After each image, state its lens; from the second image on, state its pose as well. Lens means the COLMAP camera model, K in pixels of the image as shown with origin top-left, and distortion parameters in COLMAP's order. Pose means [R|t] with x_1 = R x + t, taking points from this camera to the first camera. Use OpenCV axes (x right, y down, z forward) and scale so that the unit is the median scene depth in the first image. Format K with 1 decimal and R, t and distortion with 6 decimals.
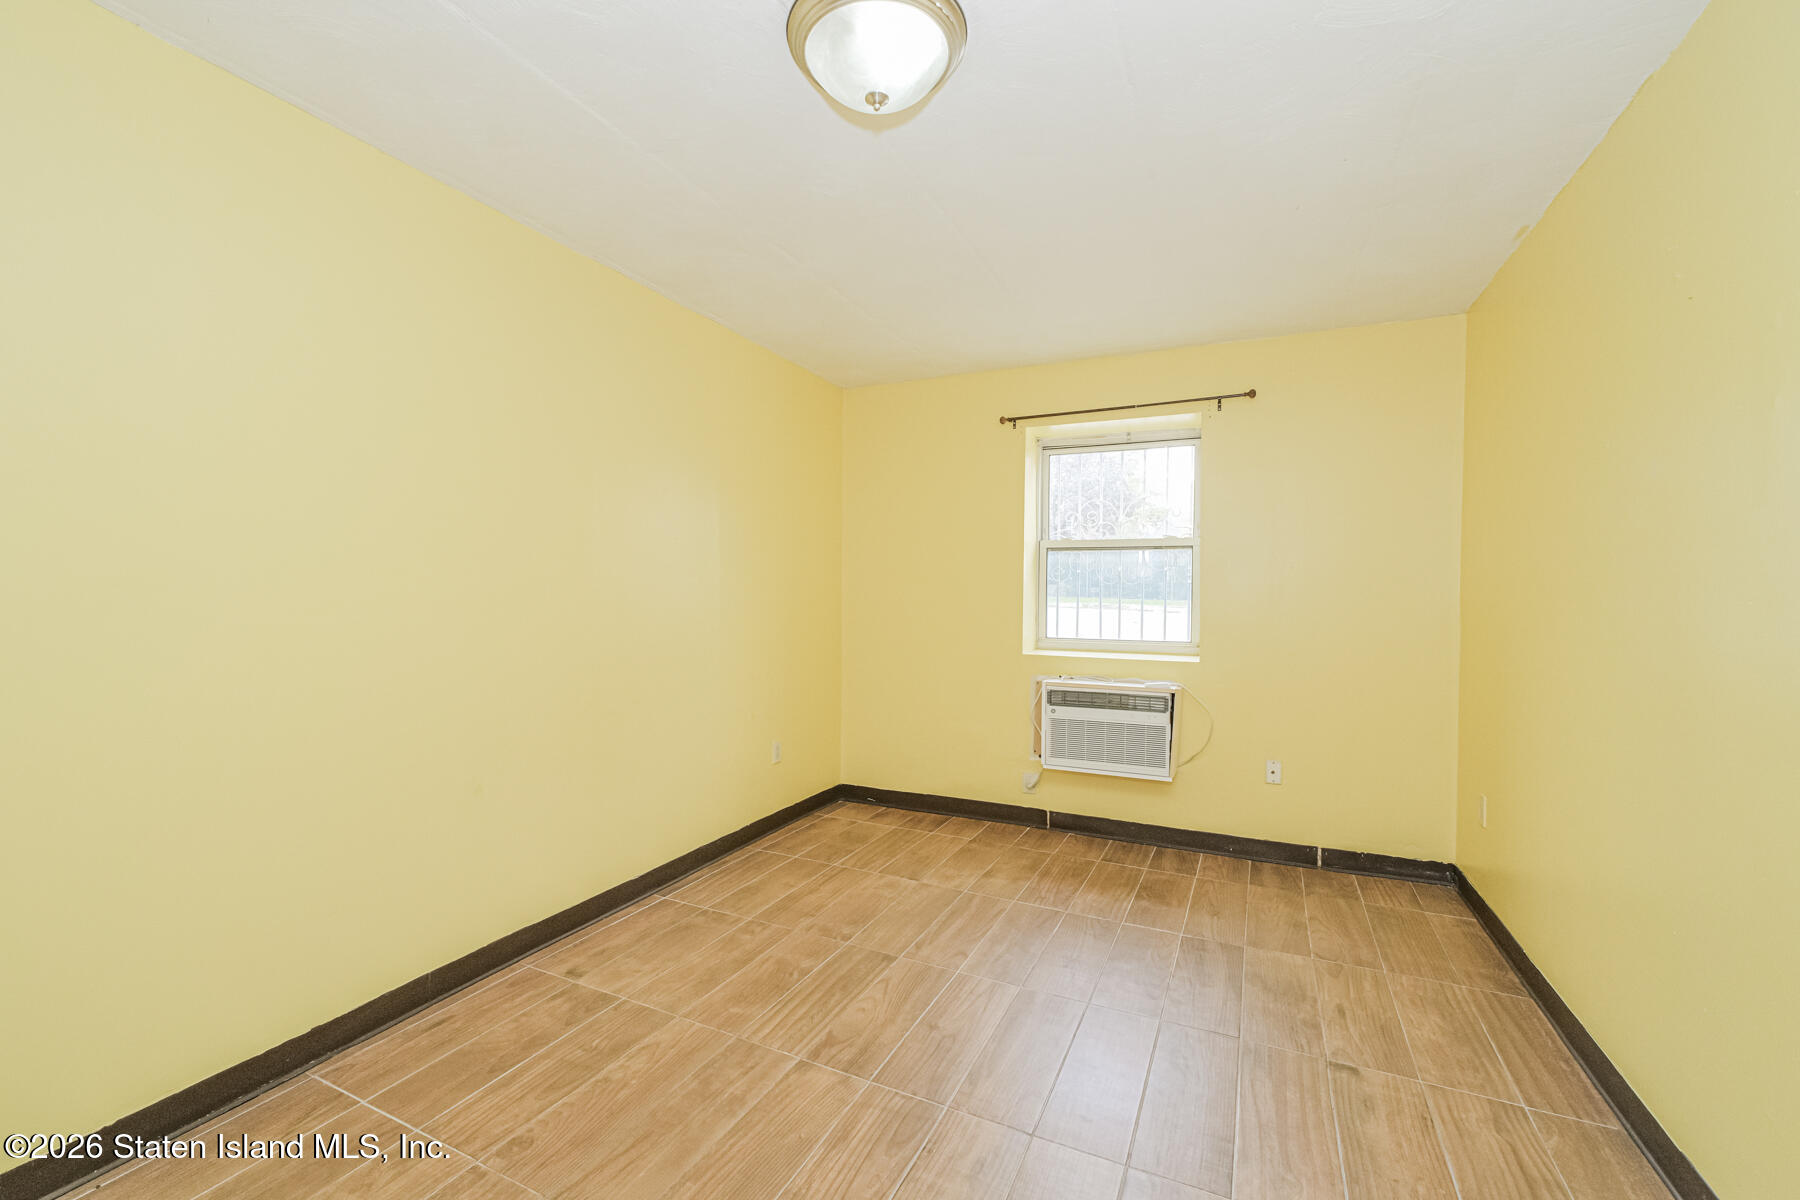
lens RADIAL K [[753.7, 0, 906.5], [0, 753.7, 595.3], [0, 0, 1]] dist [0.000700, 0.000330]
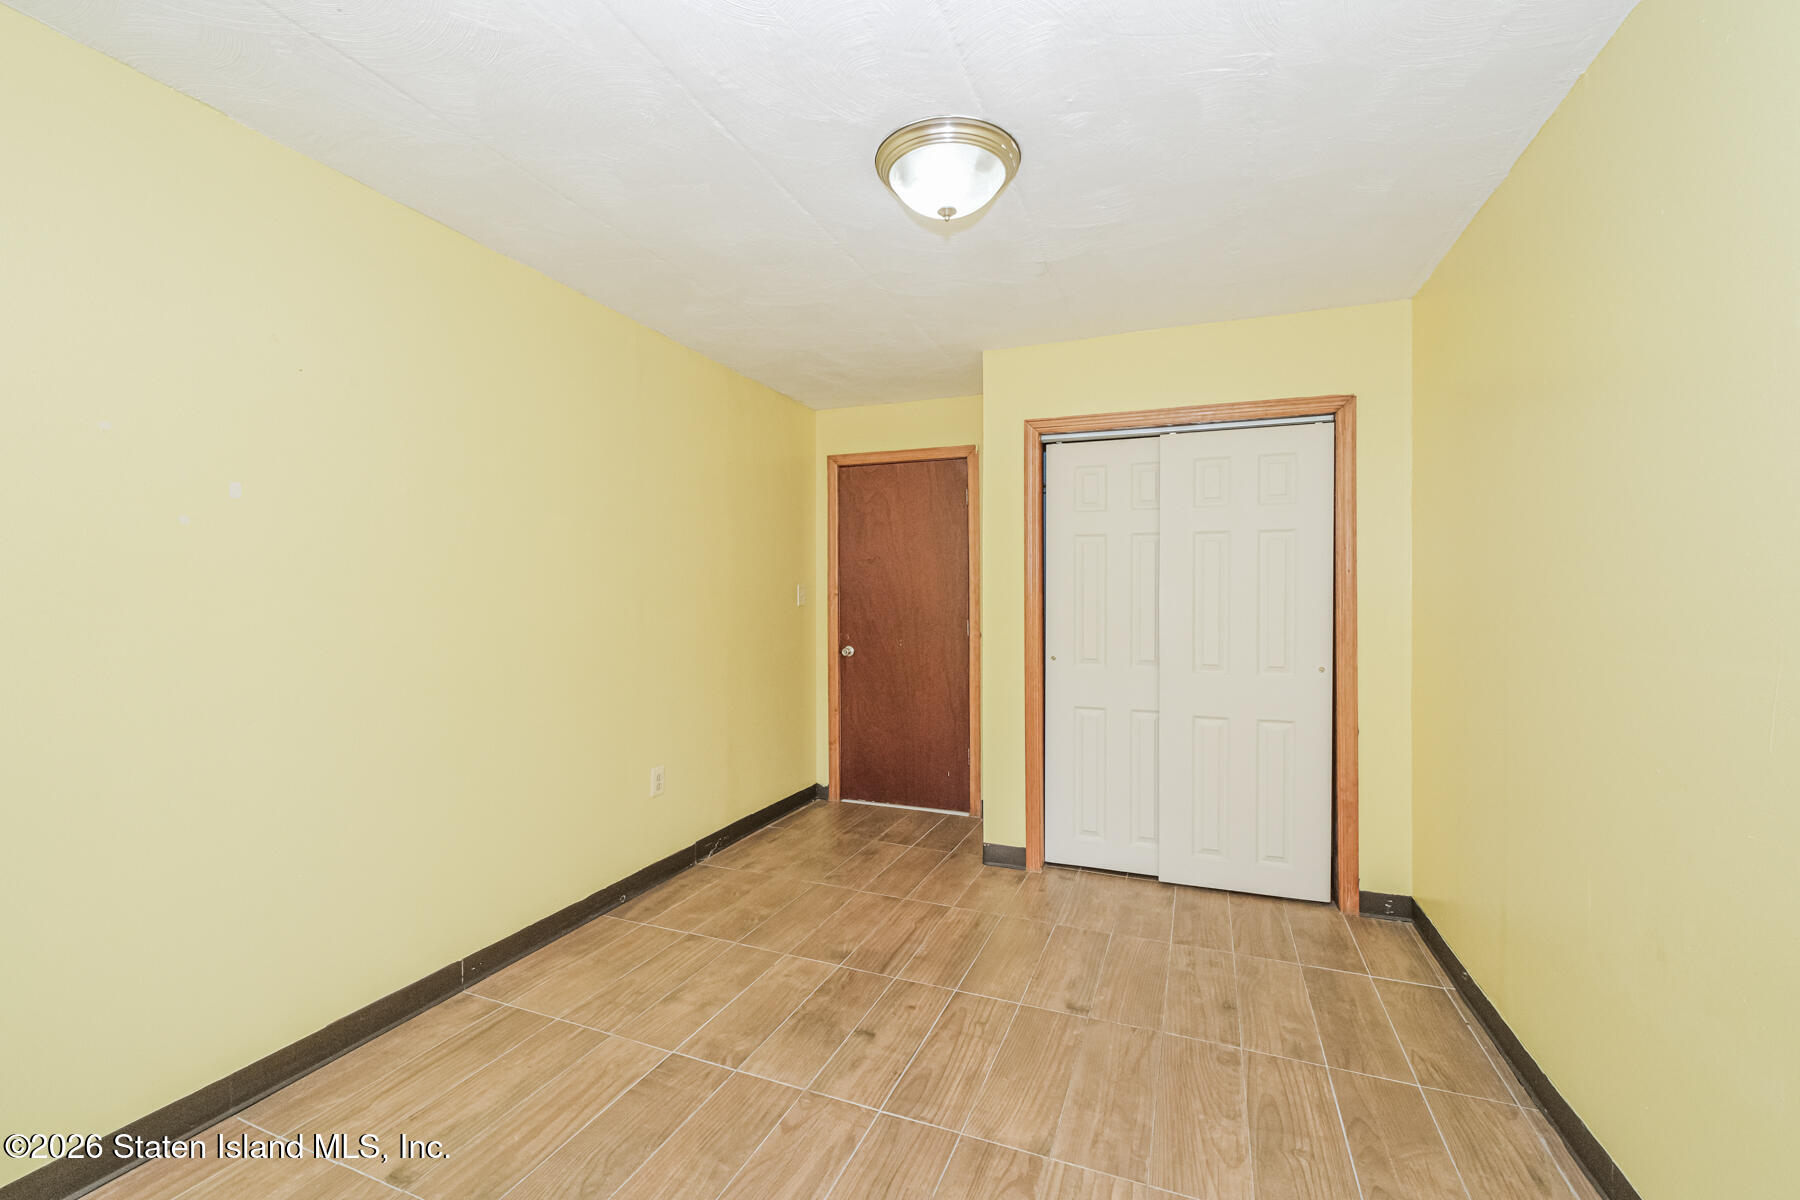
lens RADIAL K [[753.7, 0, 906.5], [0, 753.7, 595.3], [0, 0, 1]] dist [0.000700, 0.000330]
pose [[-0.997804, -0.010105, -0.065453, 0.089055], [-0.010216, 0.999947, 0.001364, -0.024709], [0.065436, 0.002030, -0.997855, 1.973588]]
